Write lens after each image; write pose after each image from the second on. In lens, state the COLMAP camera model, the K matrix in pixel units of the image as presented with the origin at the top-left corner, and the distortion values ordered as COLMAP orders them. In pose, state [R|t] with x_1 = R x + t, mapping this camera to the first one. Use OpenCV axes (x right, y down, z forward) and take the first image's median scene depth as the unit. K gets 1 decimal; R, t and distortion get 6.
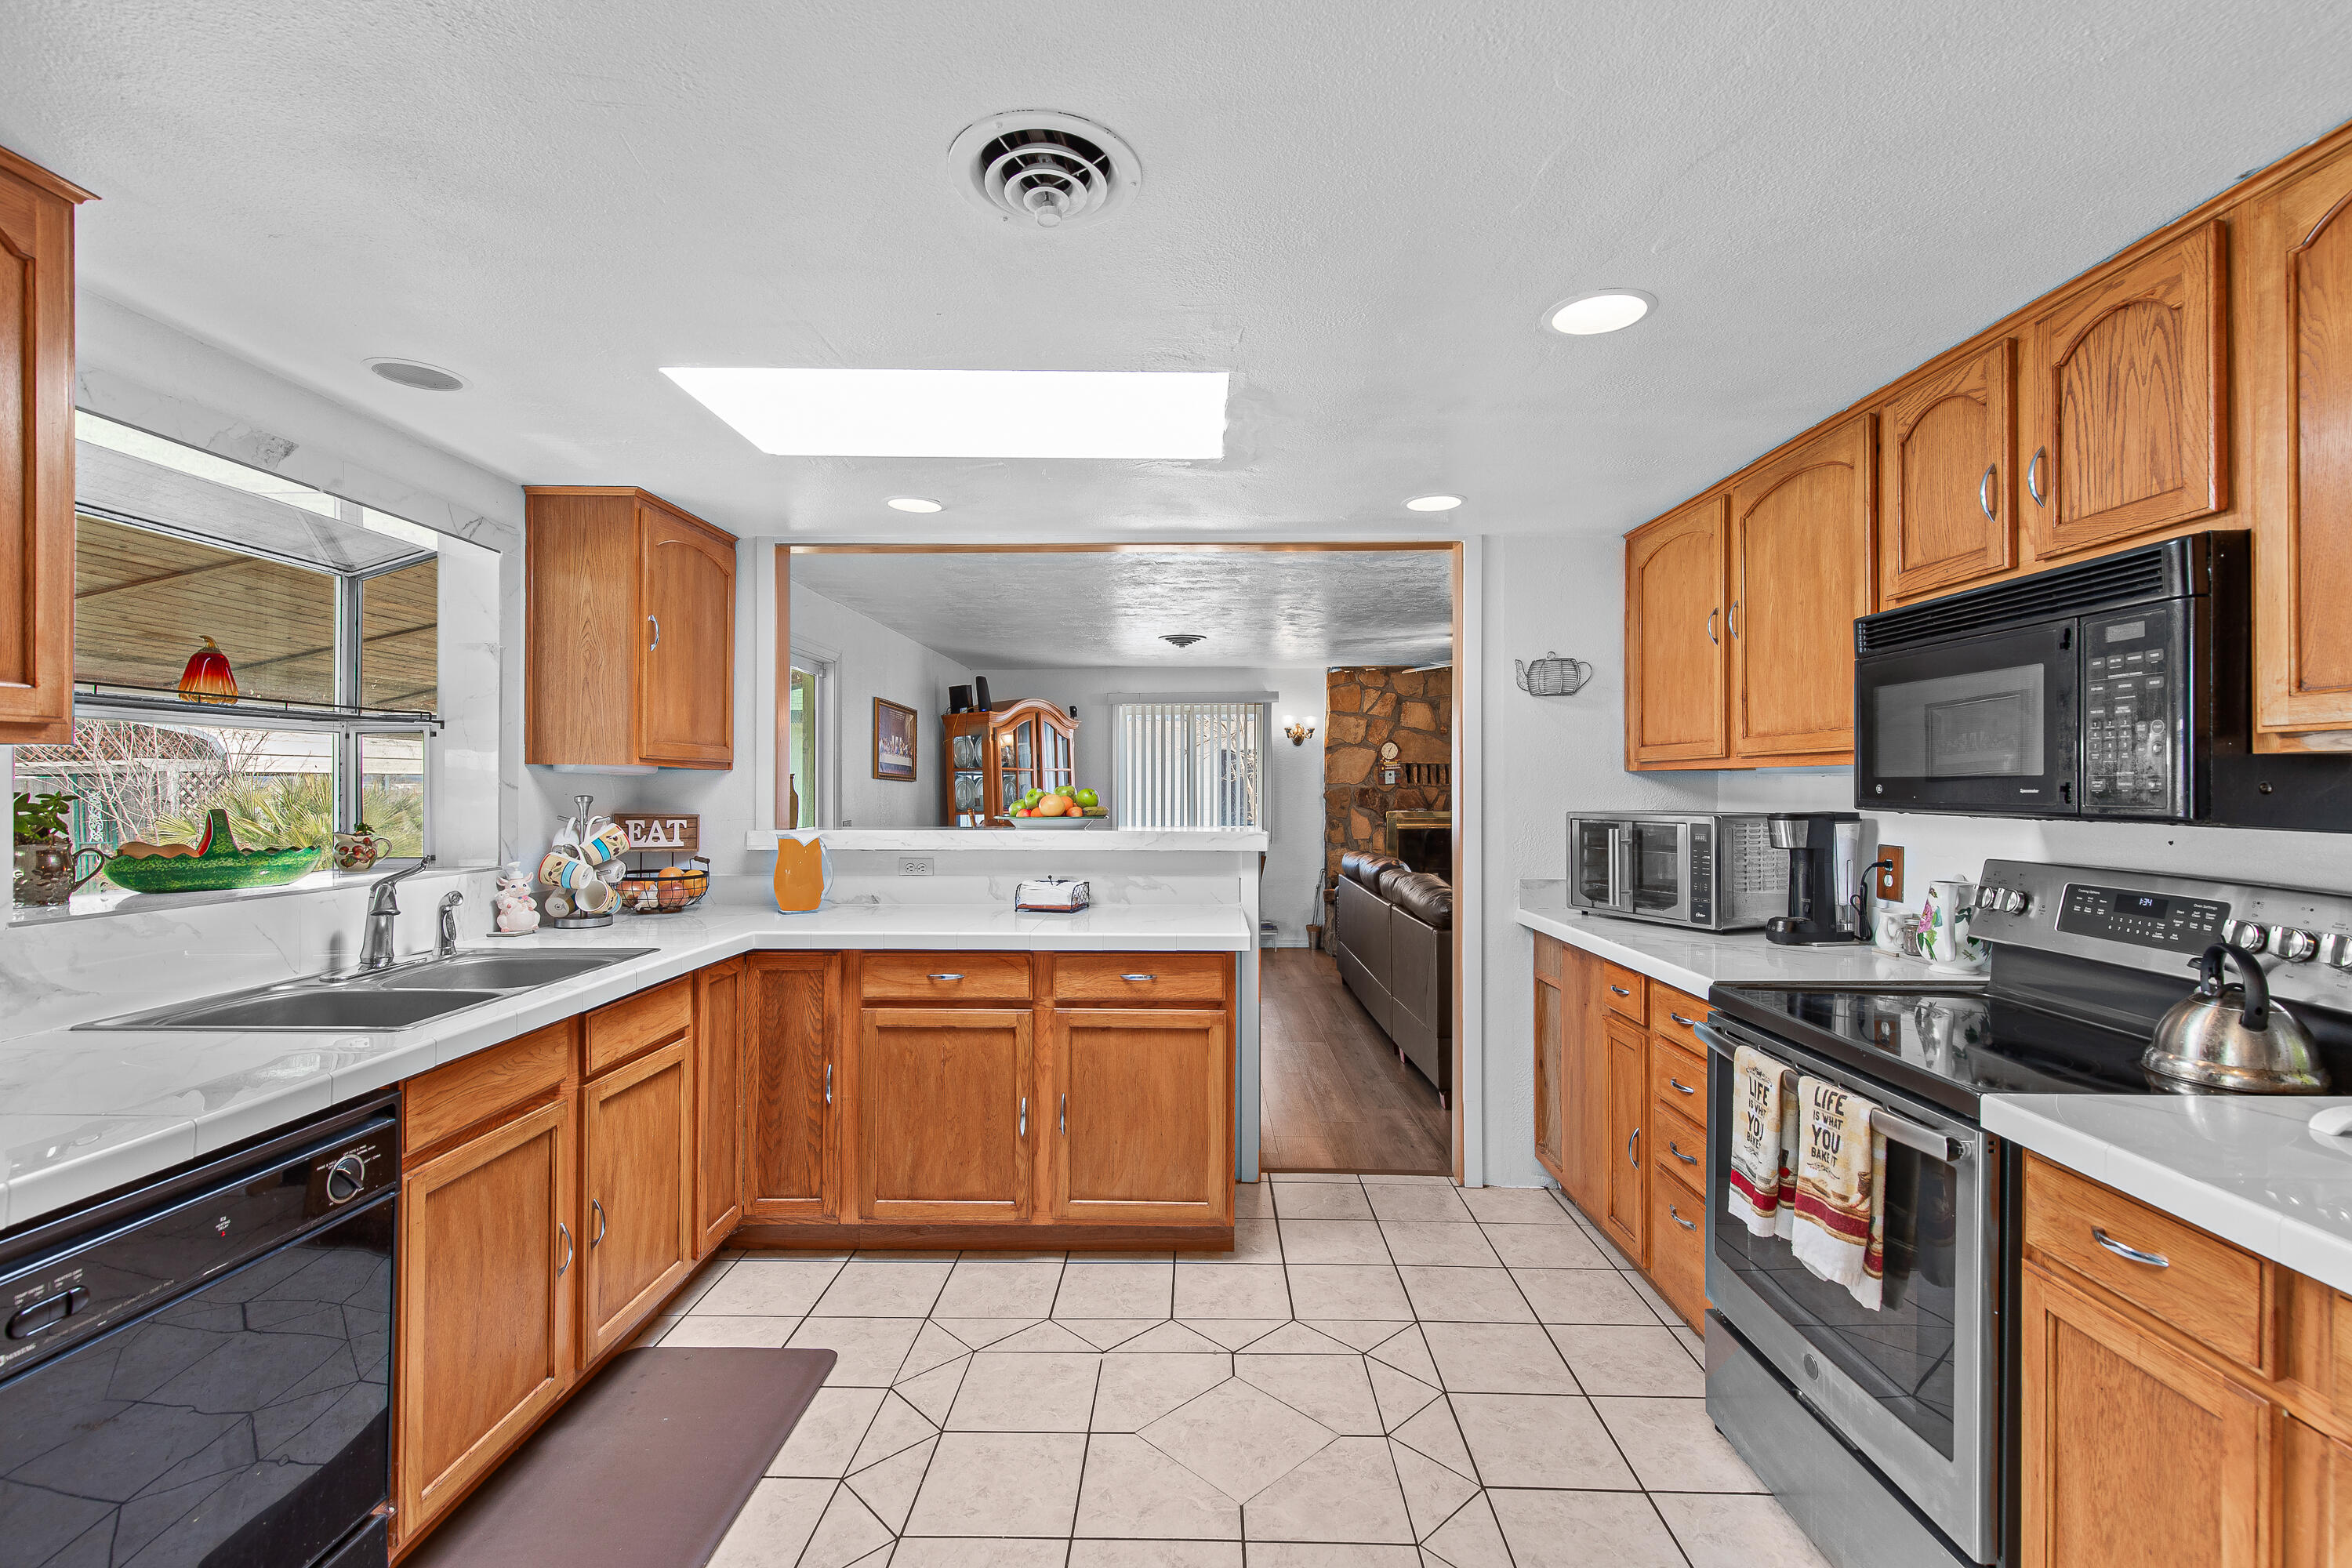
lens RADIAL K [[1074.6, 0, 1186.8], [0, 1074.6, 781.2], [0, 0, 1]] dist [0.014769, -0.005709]
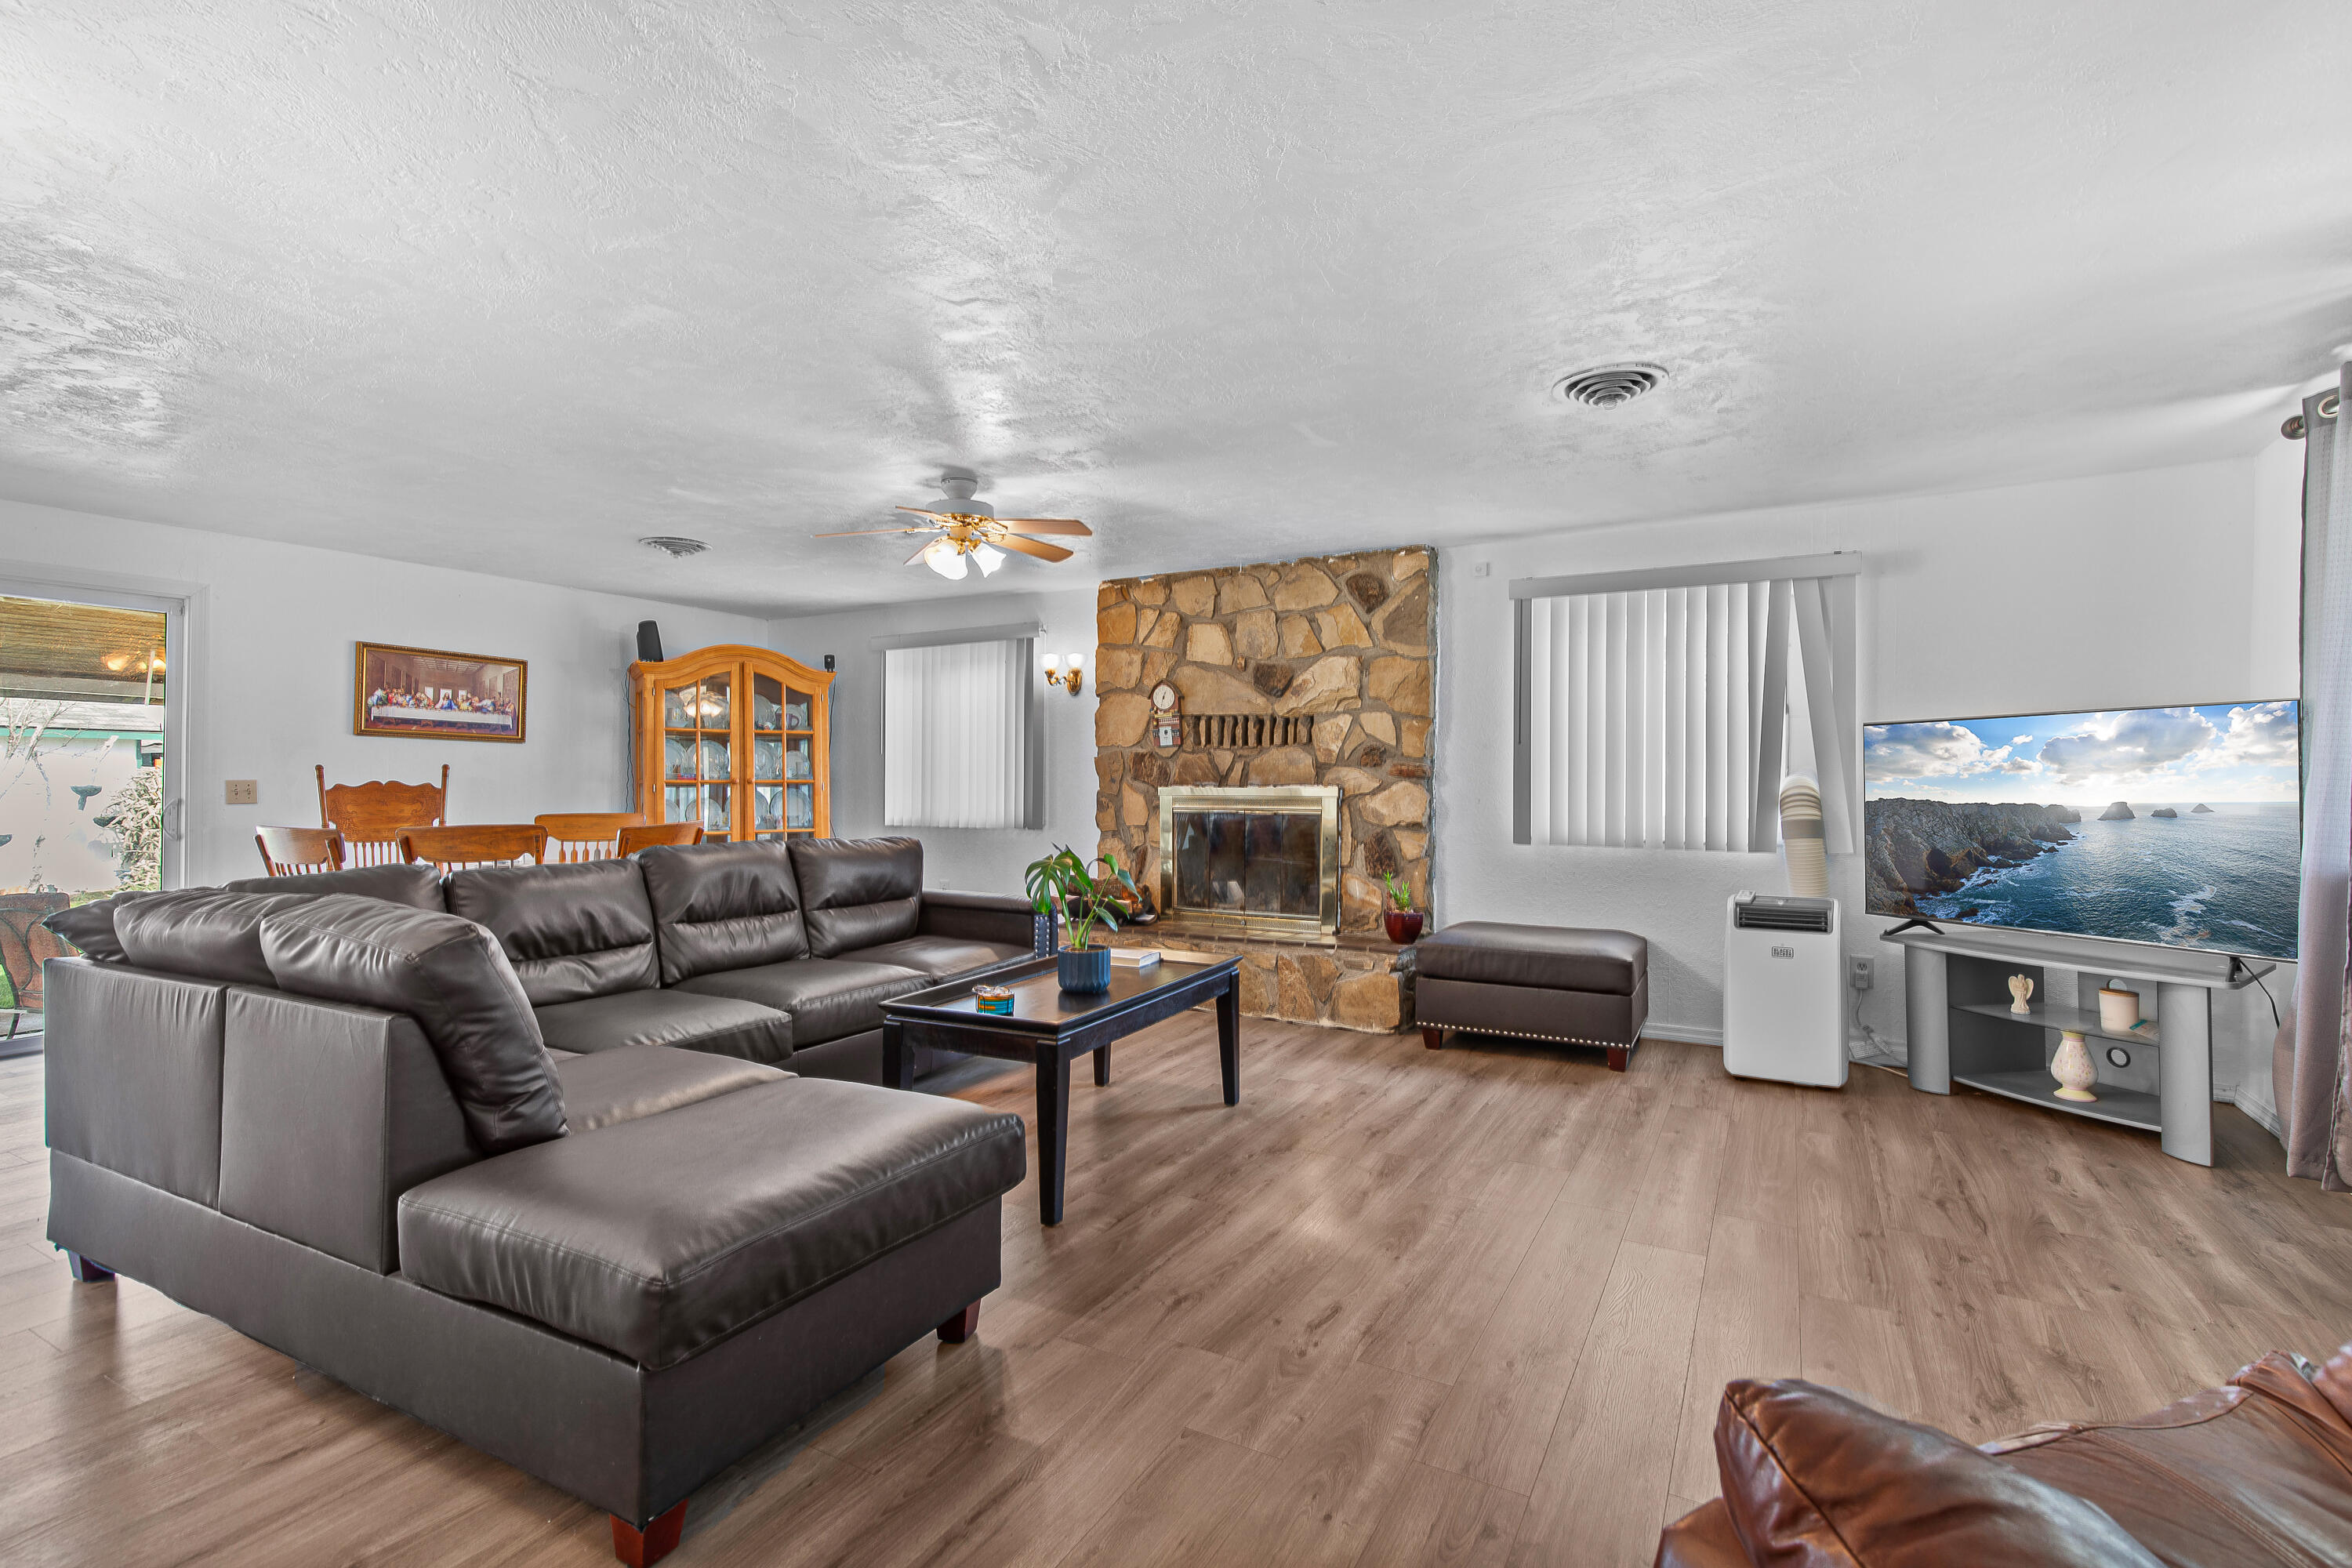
lens RADIAL K [[1074.6, 0, 1186.8], [0, 1074.6, 781.2], [0, 0, 1]] dist [0.014769, -0.005709]
pose [[0.885473, 0.005820, -0.464655, 0.514826], [-0.002370, 0.999965, 0.008008, 0.019257], [0.464686, -0.005990, 0.885456, 0.400520]]
